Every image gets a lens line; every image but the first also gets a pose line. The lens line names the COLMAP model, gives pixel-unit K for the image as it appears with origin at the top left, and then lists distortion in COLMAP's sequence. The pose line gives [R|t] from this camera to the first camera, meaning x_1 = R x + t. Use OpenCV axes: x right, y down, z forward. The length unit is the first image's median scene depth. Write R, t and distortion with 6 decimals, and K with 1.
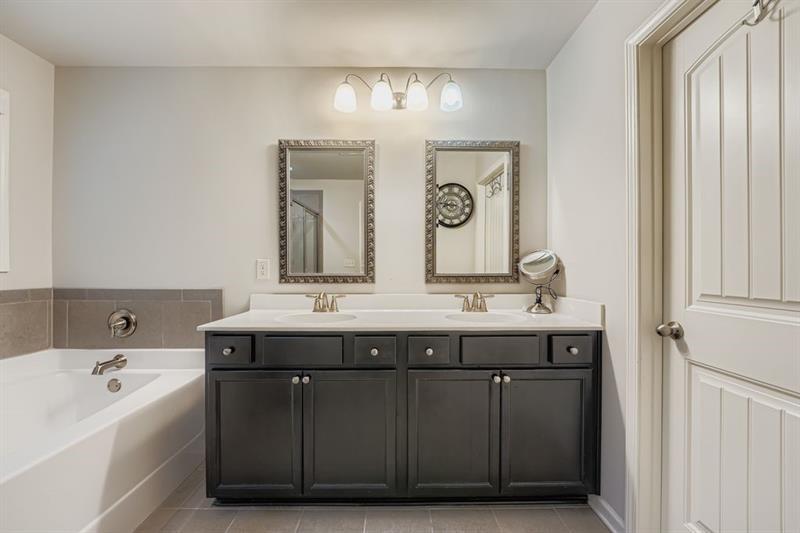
lens RADIAL K [[322.2, 0, 400.0], [0, 322.2, 266.5], [0, 0, 1]] dist [-0.011338, -0.000306]
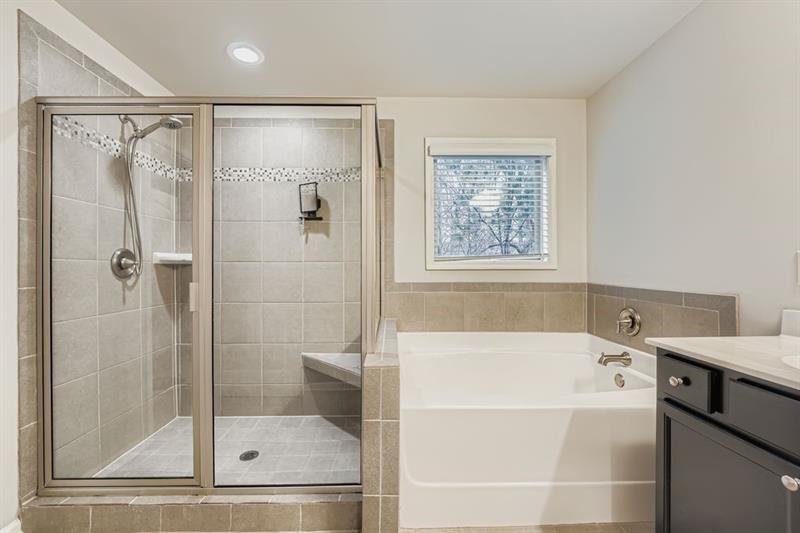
lens RADIAL K [[322.2, 0, 400.0], [0, 322.2, 266.5], [0, 0, 1]] dist [-0.011338, -0.000306]
pose [[0.009904, -0.002047, -0.999949, 0.125895], [0.003045, 0.999993, -0.002016, 0.005165], [0.999946, -0.003025, 0.009910, 0.276662]]
